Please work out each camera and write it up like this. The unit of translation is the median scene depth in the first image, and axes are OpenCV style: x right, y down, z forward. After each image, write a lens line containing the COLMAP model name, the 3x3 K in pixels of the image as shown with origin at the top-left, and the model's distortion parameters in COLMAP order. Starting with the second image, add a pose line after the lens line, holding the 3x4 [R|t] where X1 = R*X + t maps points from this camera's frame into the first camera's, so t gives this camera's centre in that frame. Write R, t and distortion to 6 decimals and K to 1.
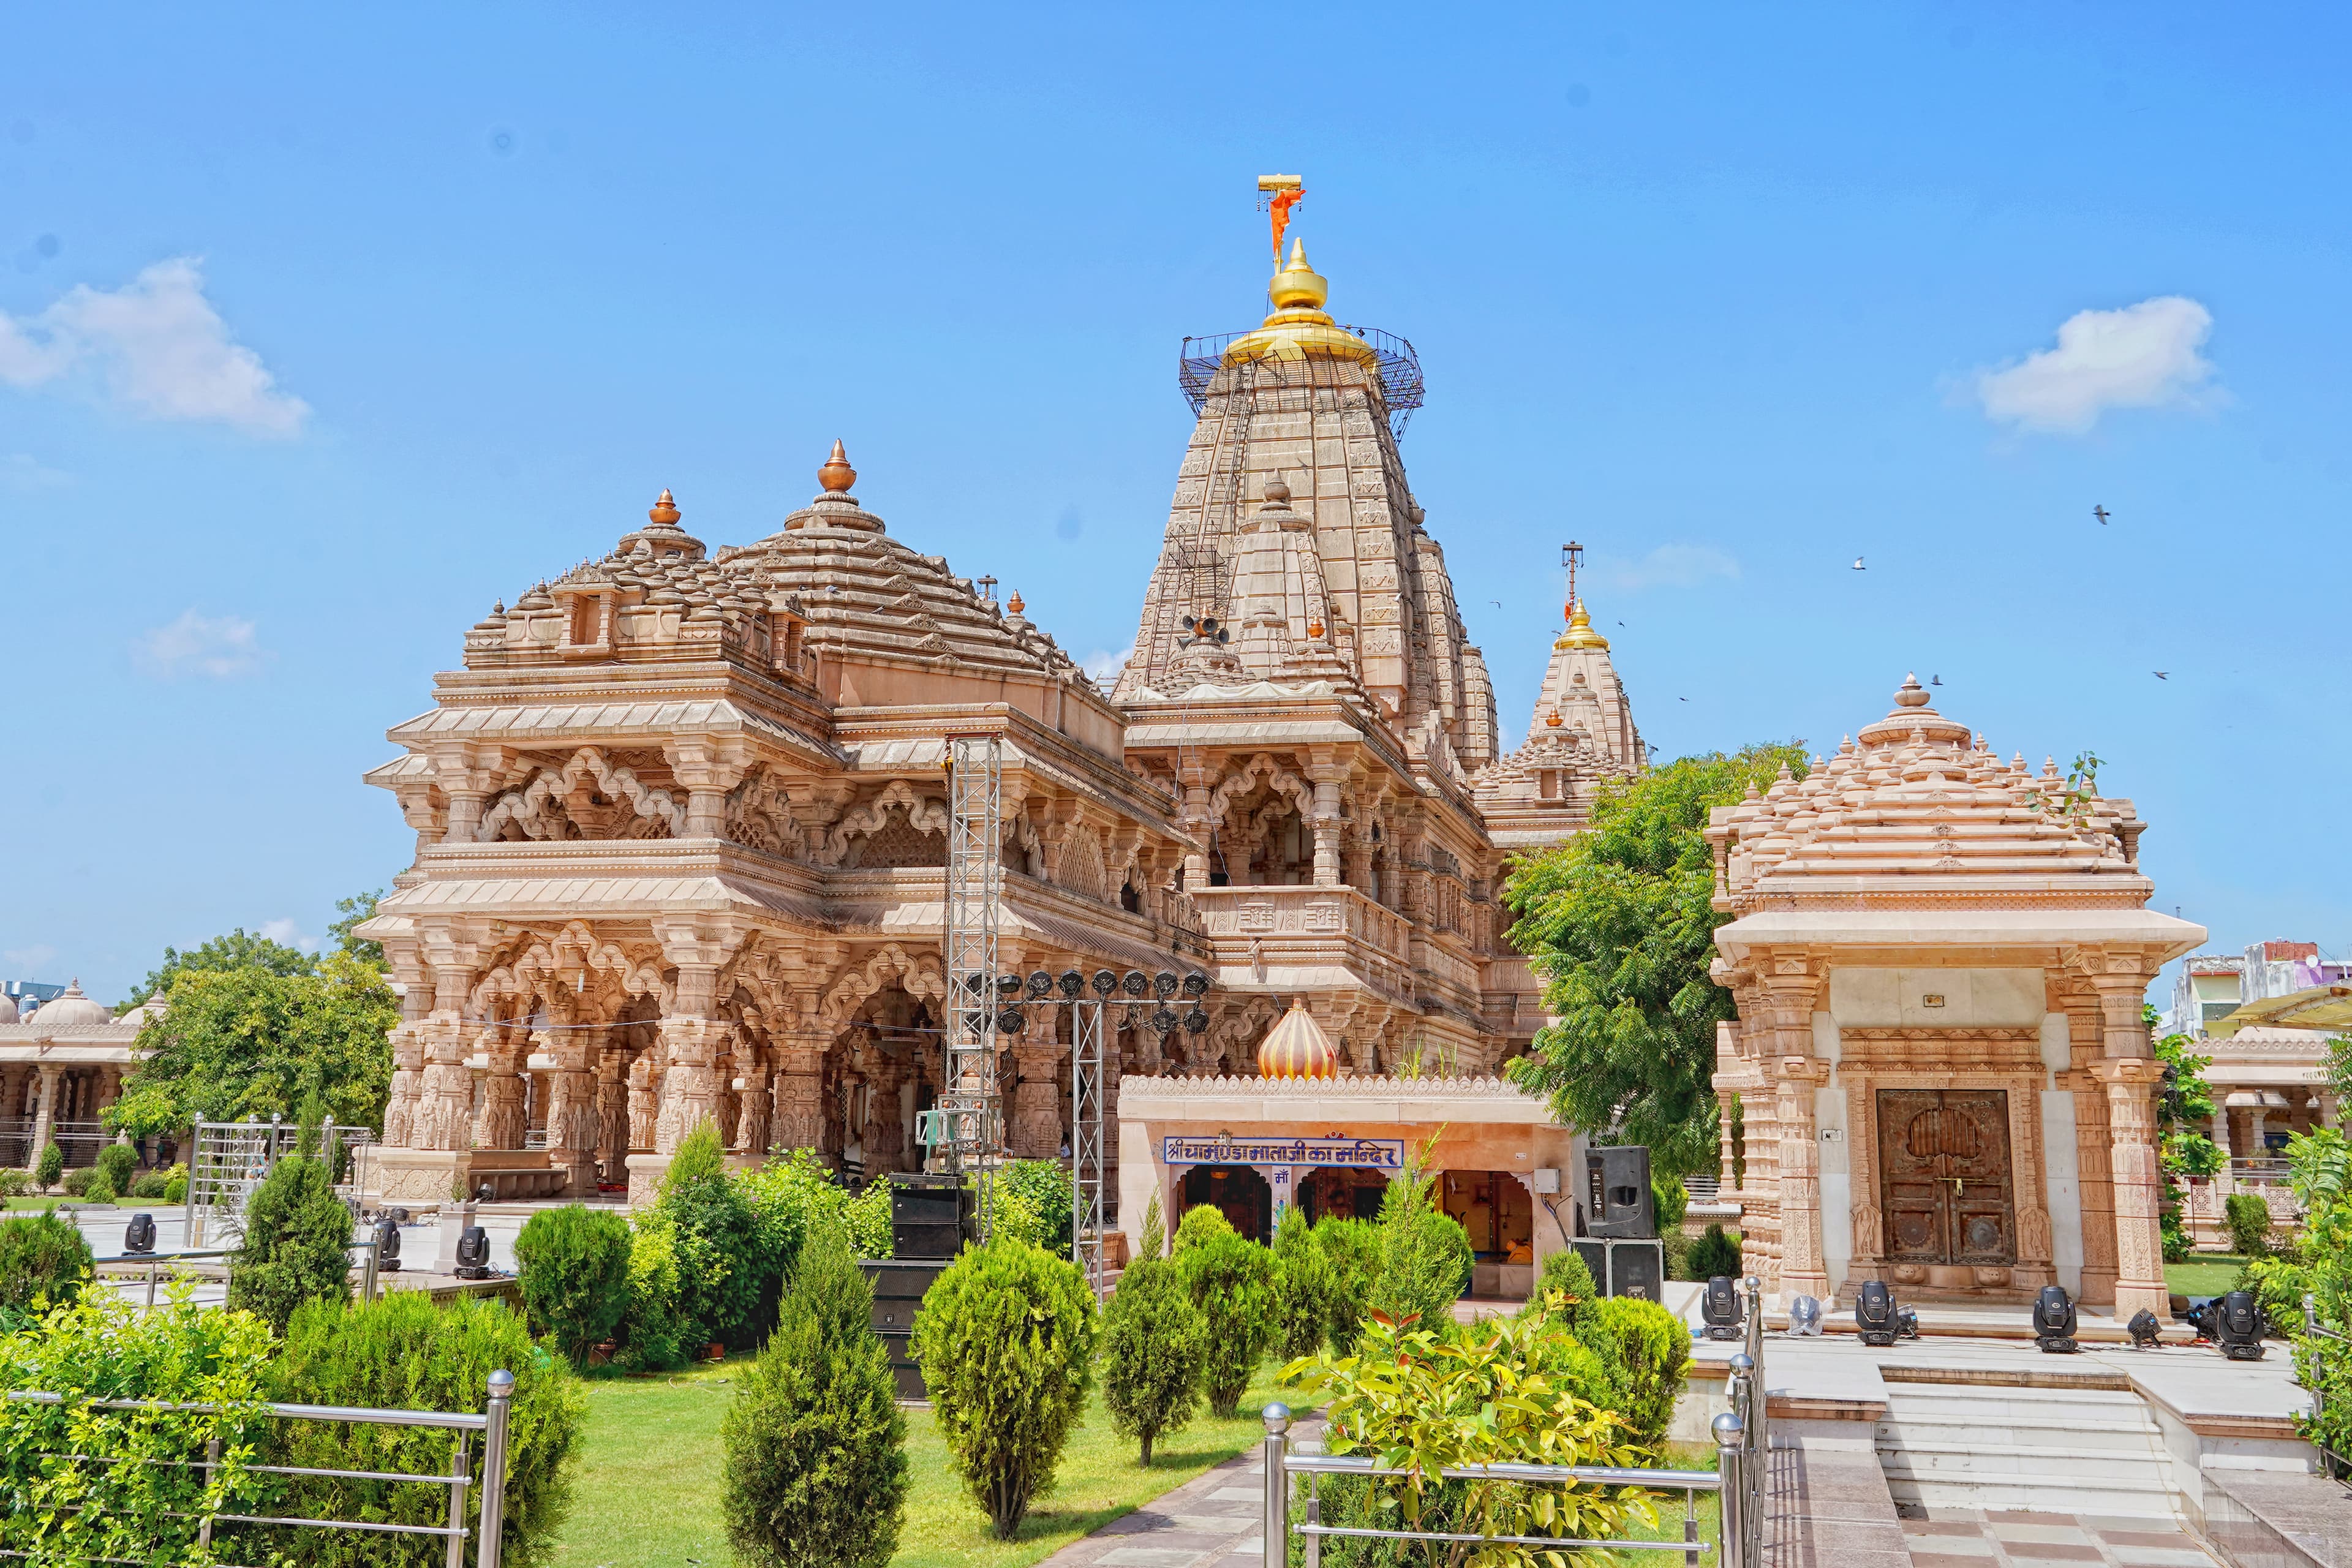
lens RADIAL K [[2433.8, 0, 1139.6], [0, 2433.8, 605.0], [0, 0, 1]] dist [0.003905, 0.003009]
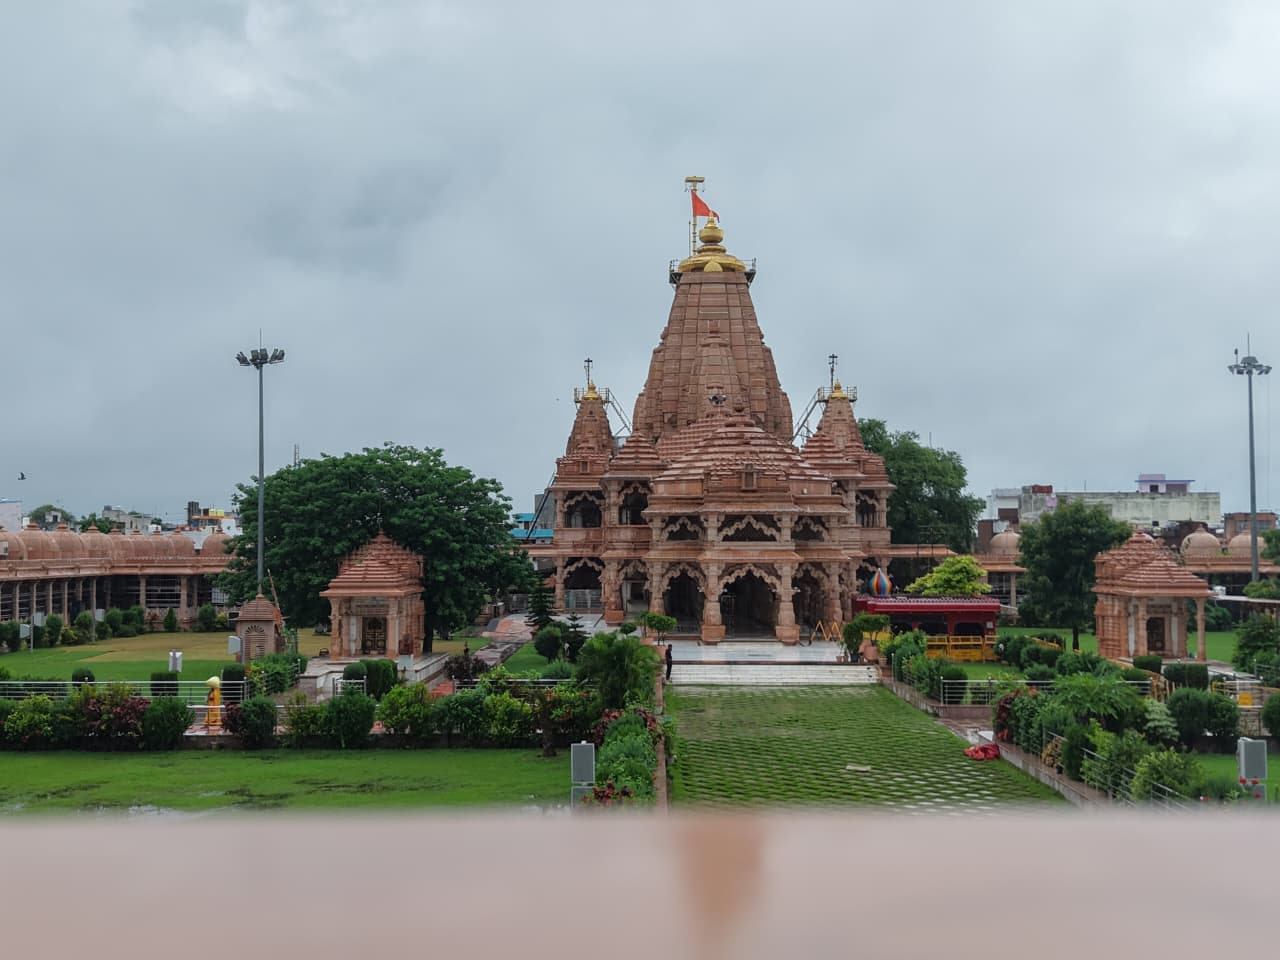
lens RADIAL K [[1476.5, 0, 630.5], [0, 1476.5, 504.6], [0, 0, 1]] dist [0.129363, -0.423248]
pose [[0.971255, -0.010891, 0.237790, -0.861582], [-0.035031, 0.981536, 0.188040, -0.339975], [-0.235448, -0.190965, 0.952941, -0.978025]]
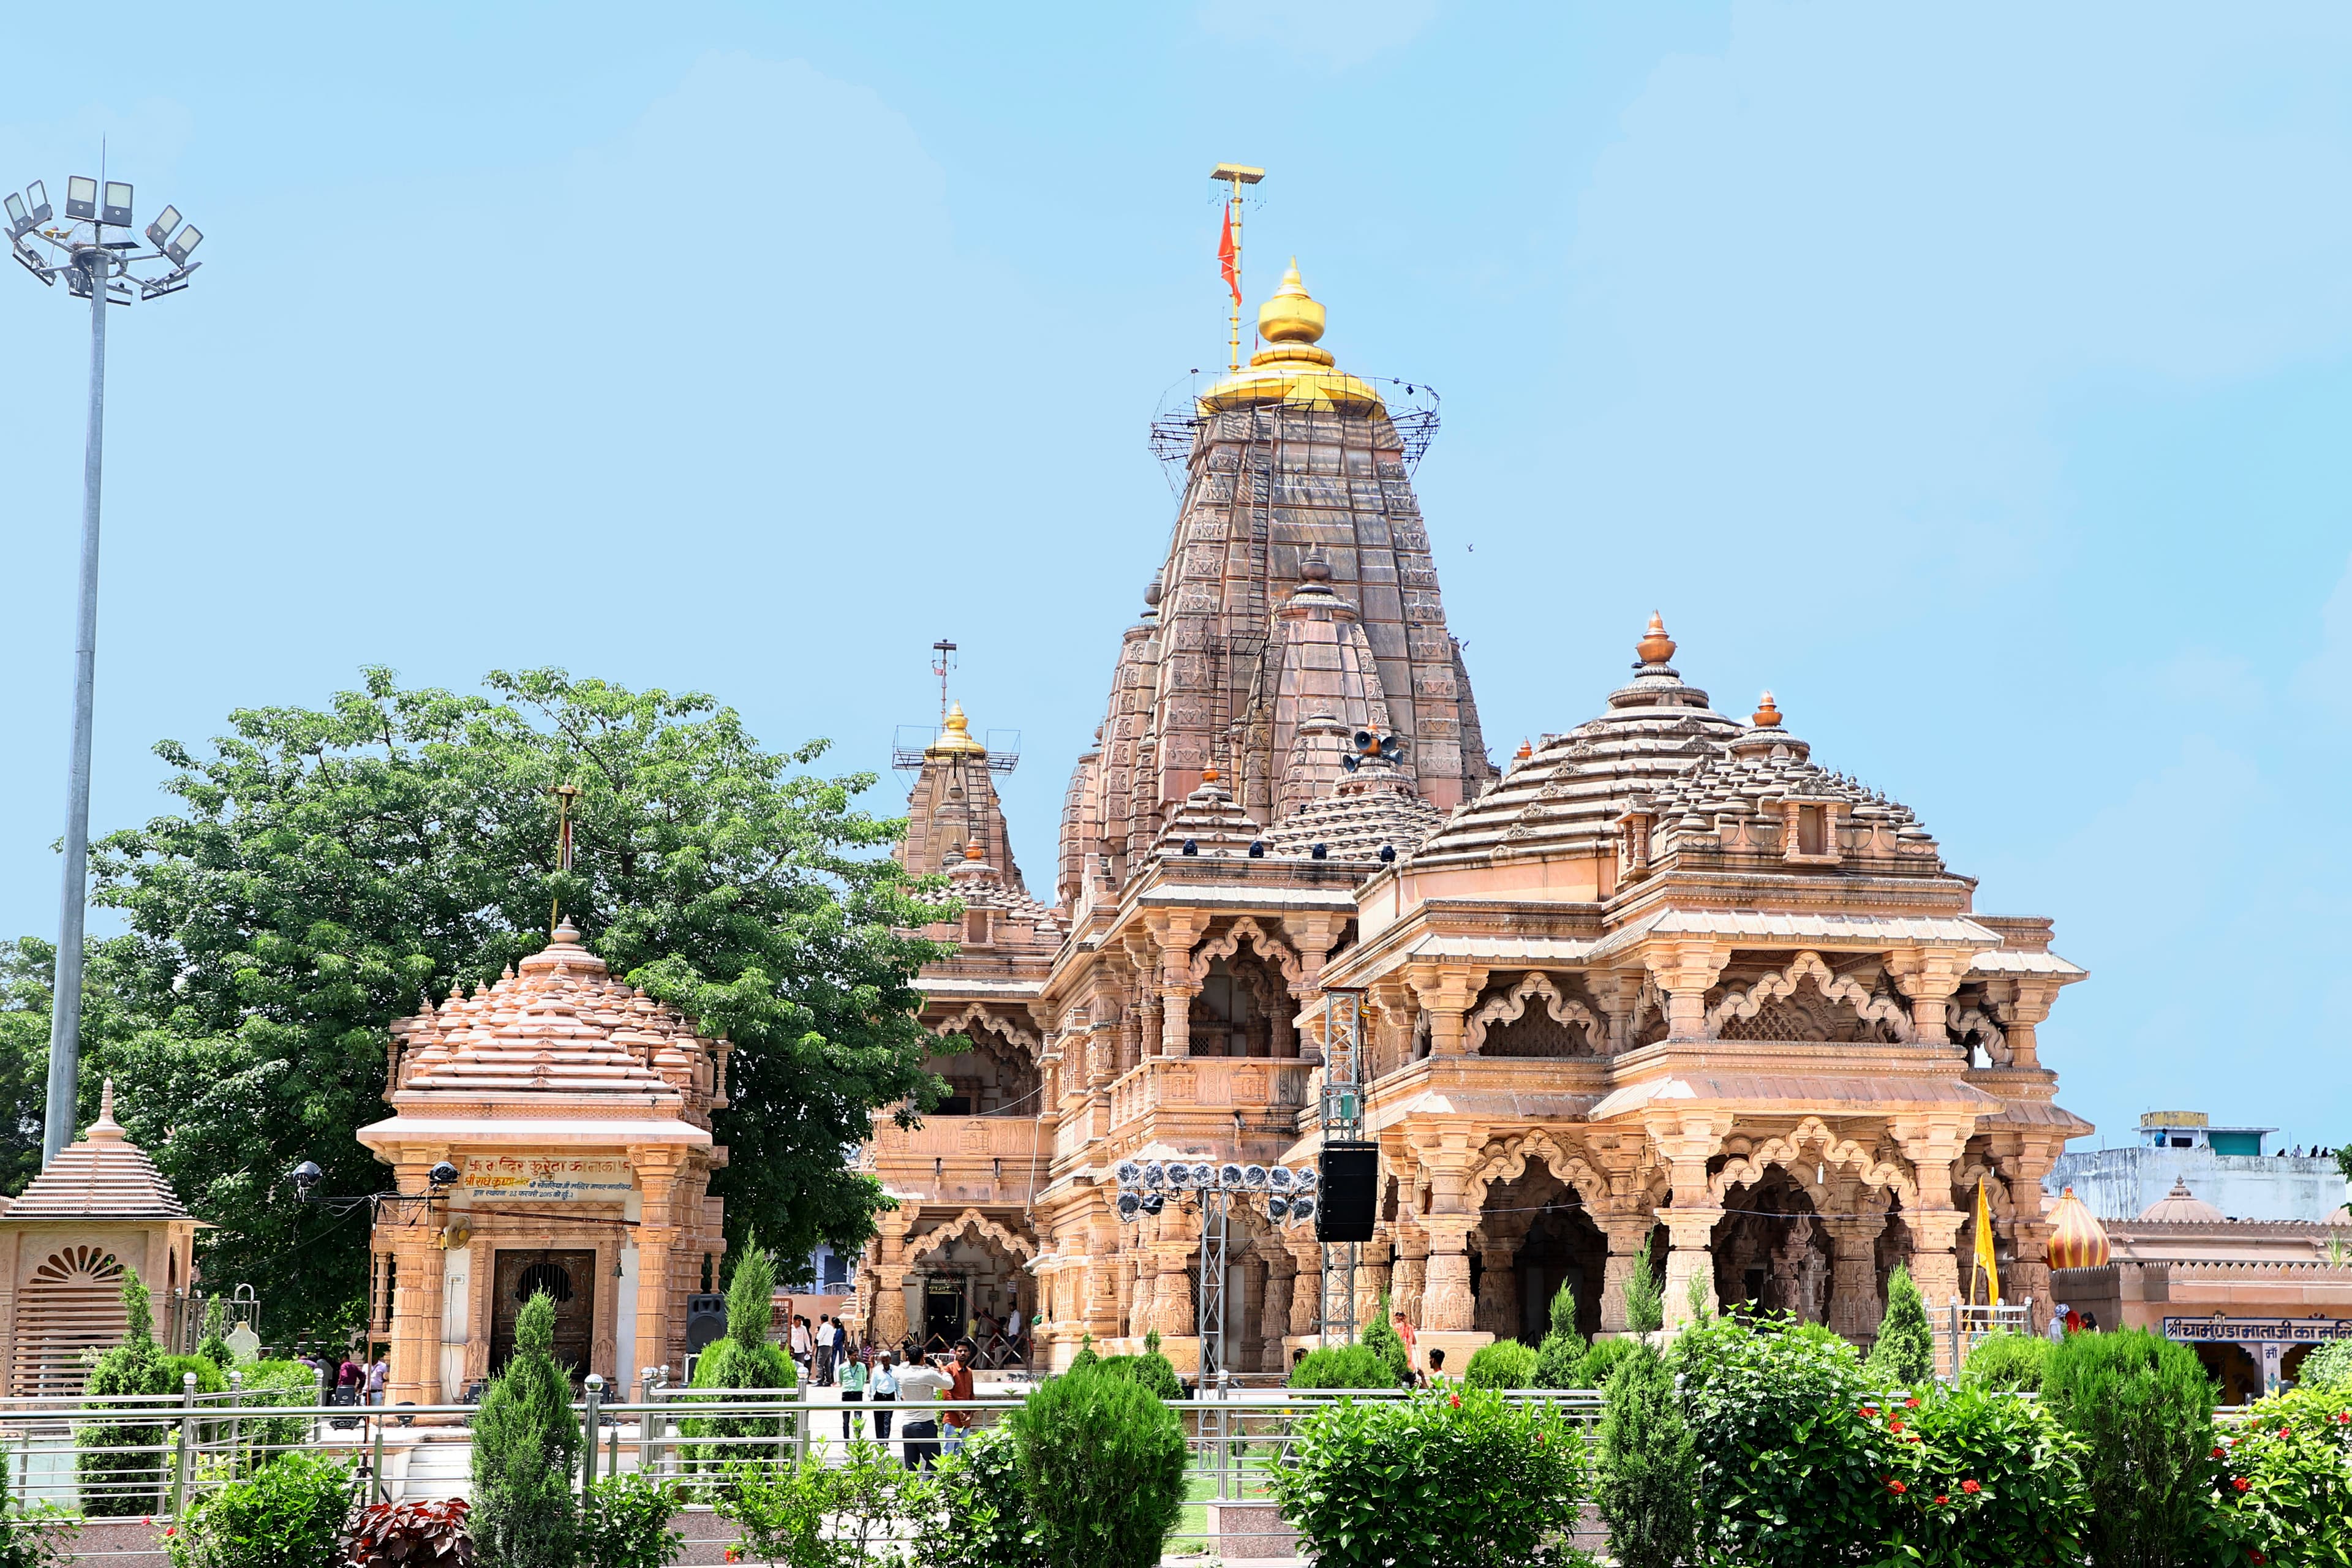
lens RADIAL K [[3496.1, 0, 1373.8], [0, 3496.1, 842.6], [0, 0, 1]] dist [0.105392, 0.028725]
pose [[0.907651, 0.049072, 0.416848, -0.965821], [-0.080840, 0.994986, 0.058891, -0.058444], [-0.411868, -0.087151, 0.907066, -0.271590]]
